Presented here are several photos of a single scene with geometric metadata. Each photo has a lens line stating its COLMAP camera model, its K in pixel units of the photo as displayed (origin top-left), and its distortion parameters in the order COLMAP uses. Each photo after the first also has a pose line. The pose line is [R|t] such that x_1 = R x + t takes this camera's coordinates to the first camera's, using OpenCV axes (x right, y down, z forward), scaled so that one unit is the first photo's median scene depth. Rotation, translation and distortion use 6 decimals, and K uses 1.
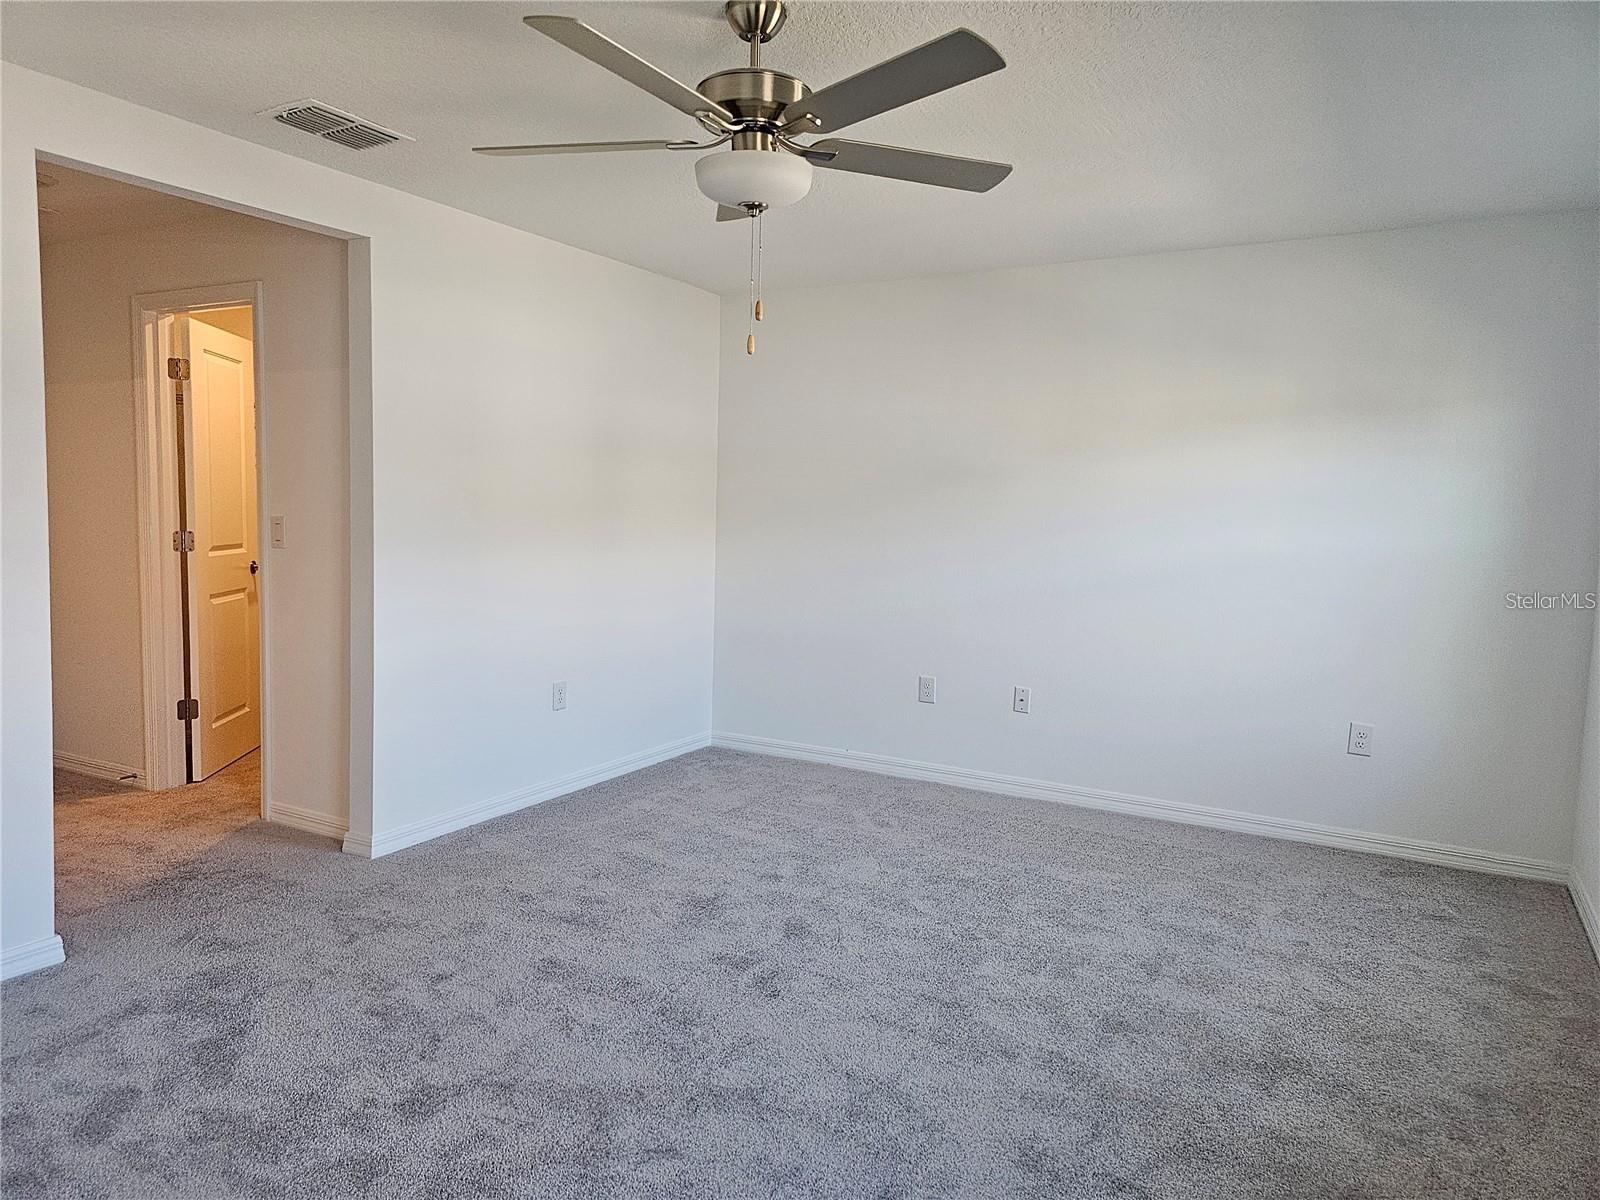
lens RADIAL K [[1071.7, 0, 806.3], [0, 1071.7, 595.1], [0, 0, 1]] dist [0.056250, -0.046582]
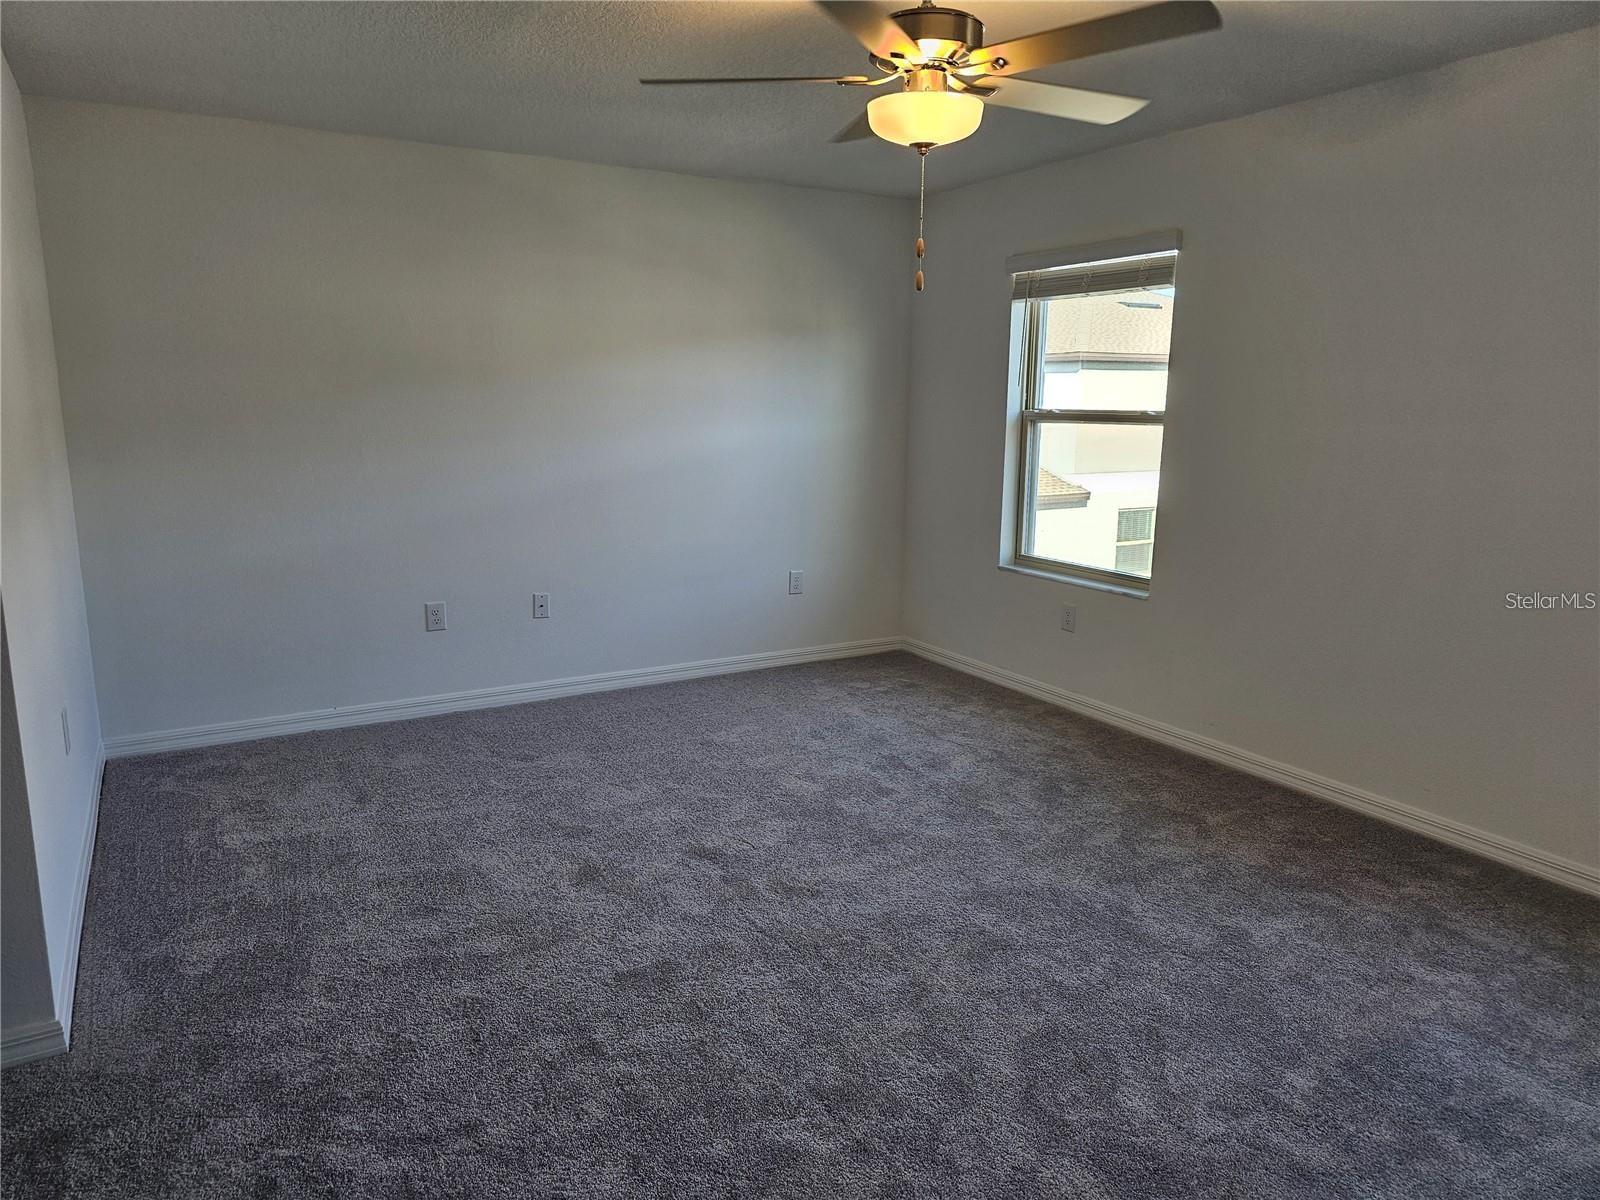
lens RADIAL K [[1071.7, 0, 802.9], [0, 1071.7, 605.4], [0, 0, 1]] dist [0.056250, -0.046582]
pose [[0.506404, -0.186958, 0.841785, -0.609941], [0.080974, 0.982210, 0.169433, -0.062093], [-0.858486, -0.017639, 0.512534, 0.325257]]
